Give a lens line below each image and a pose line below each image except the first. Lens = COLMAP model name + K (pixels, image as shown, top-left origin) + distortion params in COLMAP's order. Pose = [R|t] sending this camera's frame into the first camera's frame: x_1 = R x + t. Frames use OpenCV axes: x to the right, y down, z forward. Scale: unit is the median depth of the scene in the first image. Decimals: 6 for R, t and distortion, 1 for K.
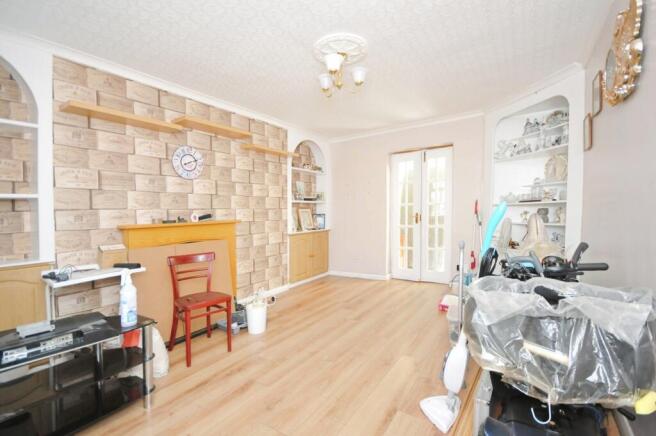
lens RADIAL K [[288.7, 0, 328.8], [0, 288.7, 207.9], [0, 0, 1]] dist [0.000092, -0.006572]
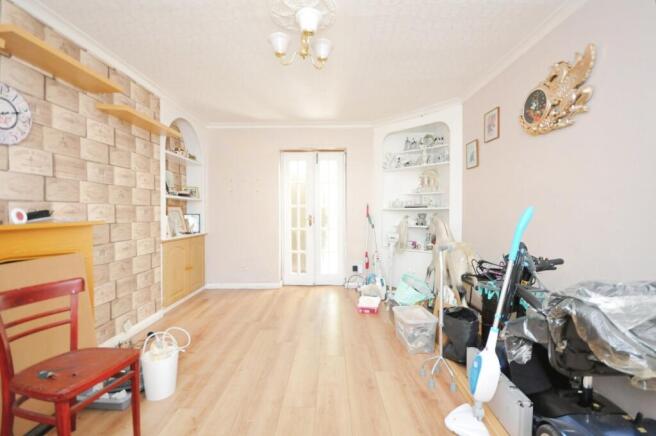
lens RADIAL K [[287.3, 0, 327.0], [0, 287.3, 212.7], [0, 0, 1]] dist [-0.000009, -0.011031]
pose [[0.838052, 0.024730, 0.545030, -0.201555], [-0.029873, 0.999554, 0.000580, 0.007574], [-0.544772, -0.016768, 0.838416, 0.179180]]
